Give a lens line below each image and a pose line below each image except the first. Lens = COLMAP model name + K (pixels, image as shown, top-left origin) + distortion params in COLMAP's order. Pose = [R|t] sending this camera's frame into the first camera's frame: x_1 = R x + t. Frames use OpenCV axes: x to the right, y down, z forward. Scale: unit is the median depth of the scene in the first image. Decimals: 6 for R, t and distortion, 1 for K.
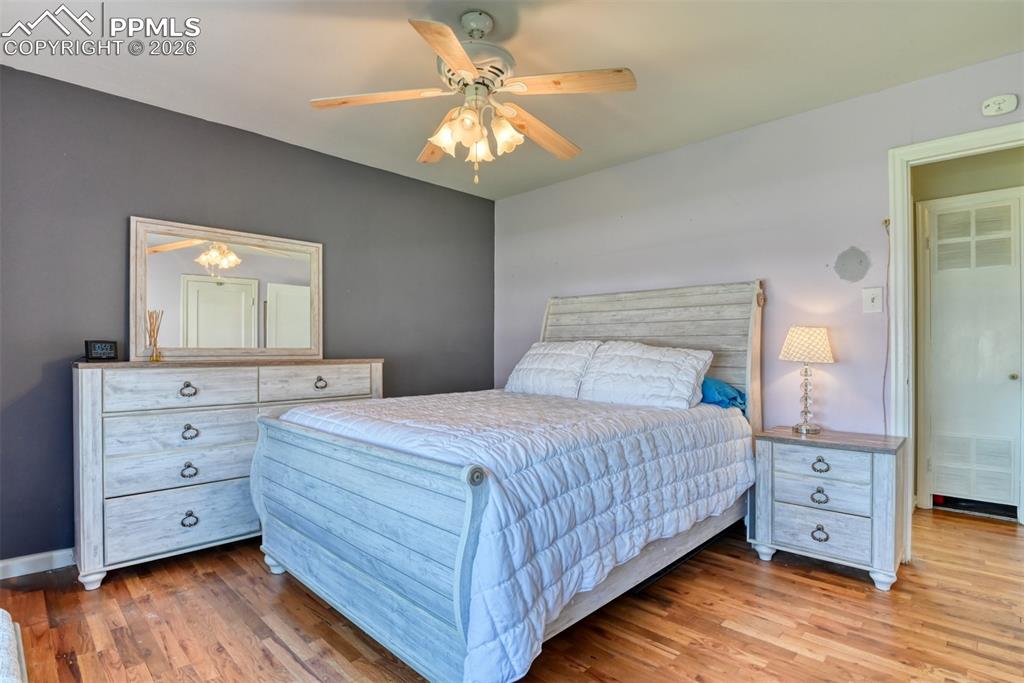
lens RADIAL K [[509.0, 0, 514.6], [0, 509.0, 346.1], [0, 0, 1]] dist [-0.026663, -0.001850]
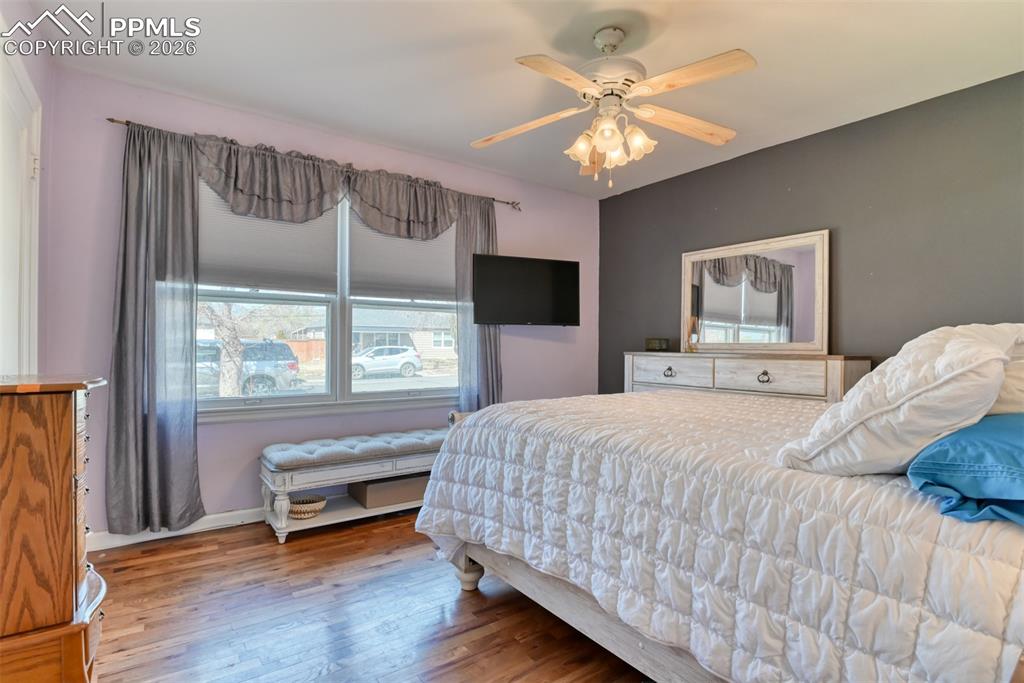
lens RADIAL K [[509.0, 0, 511.7], [0, 509.0, 344.2], [0, 0, 1]] dist [-0.026663, -0.001850]
pose [[-0.178335, -0.001708, -0.983968, 0.757624], [0.002189, 0.999995, -0.002133, 0.008806], [0.983967, -0.002535, -0.178330, 0.741580]]
